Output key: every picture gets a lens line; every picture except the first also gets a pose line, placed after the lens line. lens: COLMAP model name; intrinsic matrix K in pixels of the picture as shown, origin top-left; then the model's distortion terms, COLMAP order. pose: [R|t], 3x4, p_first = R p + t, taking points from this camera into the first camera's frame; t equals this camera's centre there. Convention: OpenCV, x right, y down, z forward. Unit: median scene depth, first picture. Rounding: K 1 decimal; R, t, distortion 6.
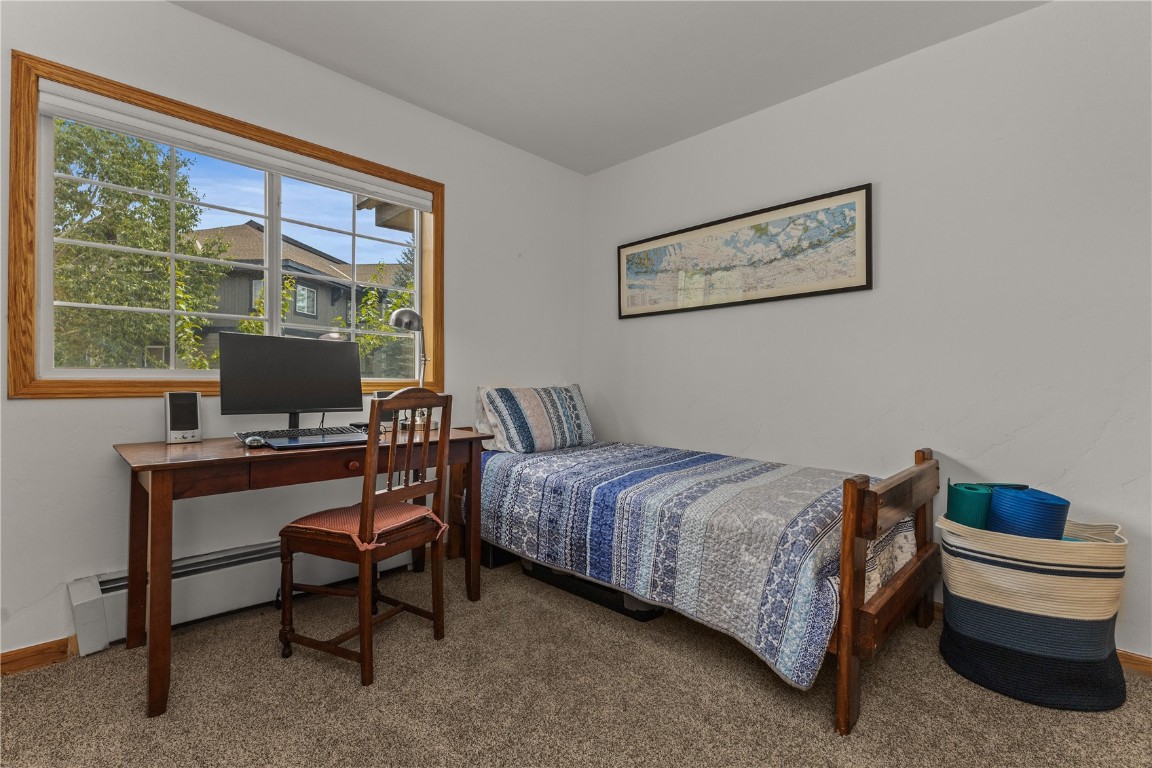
lens RADIAL K [[517.4, 0, 575.5], [0, 517.4, 385.2], [0, 0, 1]] dist [0.010656, -0.002370]
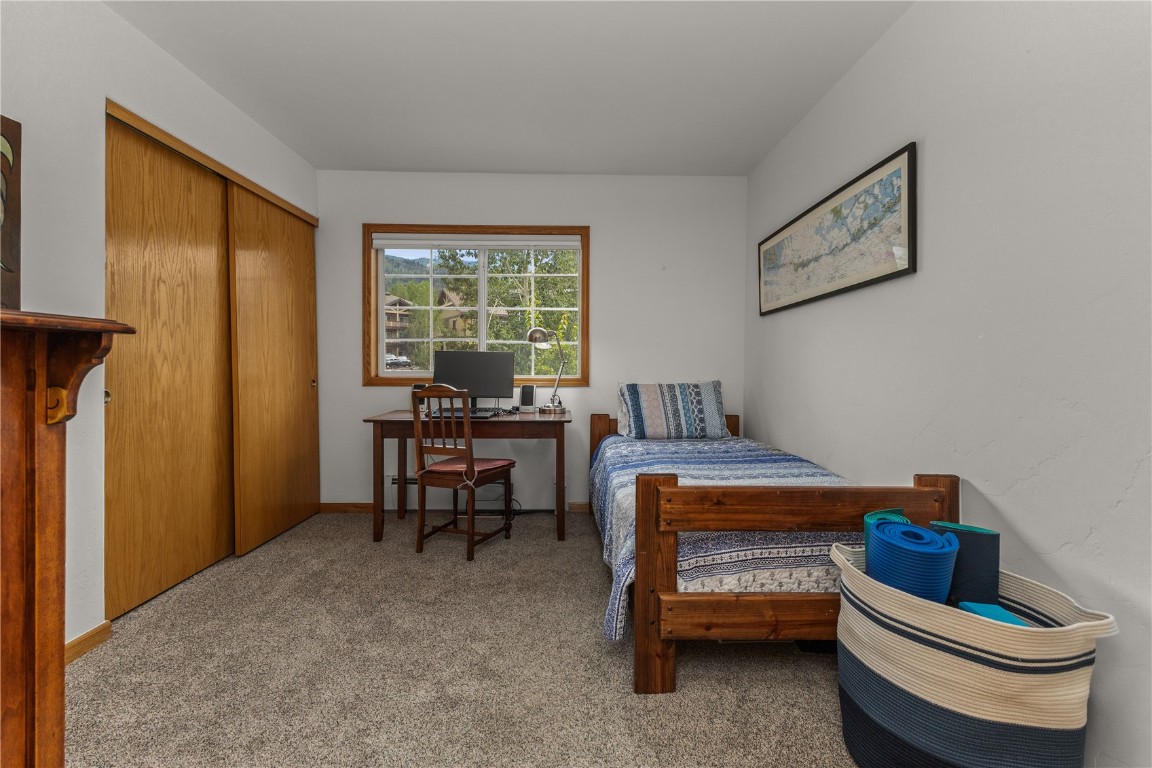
lens RADIAL K [[517.4, 0, 576.8], [0, 517.4, 374.6], [0, 0, 1]] dist [0.010656, -0.002370]
pose [[0.721783, 0.007719, -0.692077, 0.670726], [-0.005258, 0.999970, 0.005669, -0.024067], [0.692100, -0.000453, 0.721802, 0.043995]]
